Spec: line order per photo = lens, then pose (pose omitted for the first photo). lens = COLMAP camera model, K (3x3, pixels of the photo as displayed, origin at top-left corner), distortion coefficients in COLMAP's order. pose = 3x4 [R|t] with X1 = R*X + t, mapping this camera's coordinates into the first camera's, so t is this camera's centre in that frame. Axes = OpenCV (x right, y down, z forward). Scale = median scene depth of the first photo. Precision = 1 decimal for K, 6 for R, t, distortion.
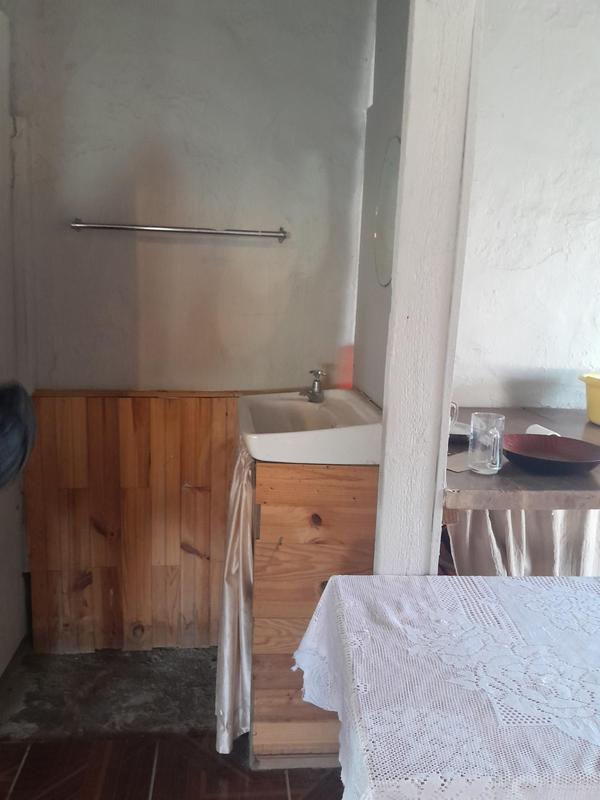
lens RADIAL K [[636.5, 0, 300.0], [0, 636.5, 400.0], [0, 0, 1]] dist [0.016920, -0.075076]
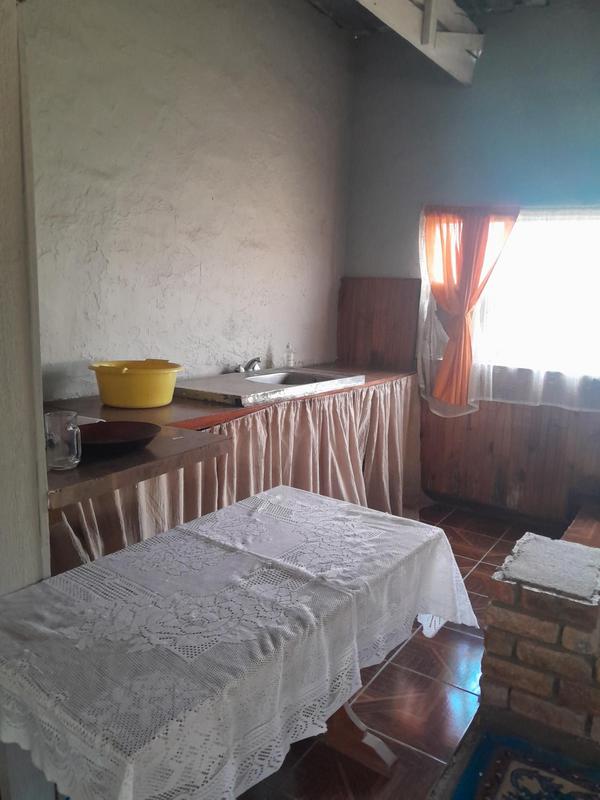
lens RADIAL K [[636.5, 0, 300.0], [0, 636.5, 400.0], [0, 0, 1]] dist [0.016920, -0.075076]
pose [[0.634000, -0.170329, 0.754342, -0.277633], [0.158759, 0.983334, 0.088603, -0.032692], [-0.756861, 0.063584, 0.650475, 0.023452]]
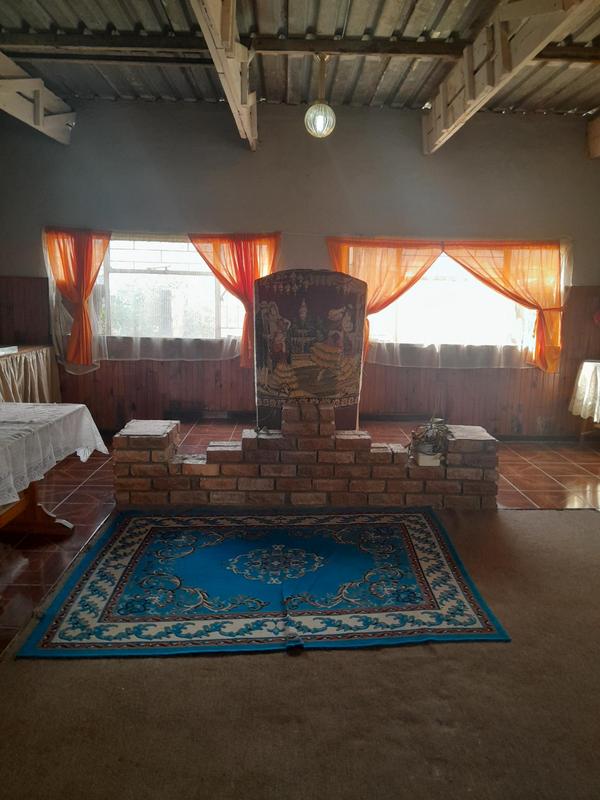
lens RADIAL K [[636.5, 0, 300.0], [0, 636.5, 400.0], [0, 0, 1]] dist [0.016920, -0.075076]
pose [[0.108120, -0.221718, 0.969098, -1.403215], [0.187509, 0.961864, 0.199143, 0.004682], [-0.976294, 0.160183, 0.145571, -0.494307]]
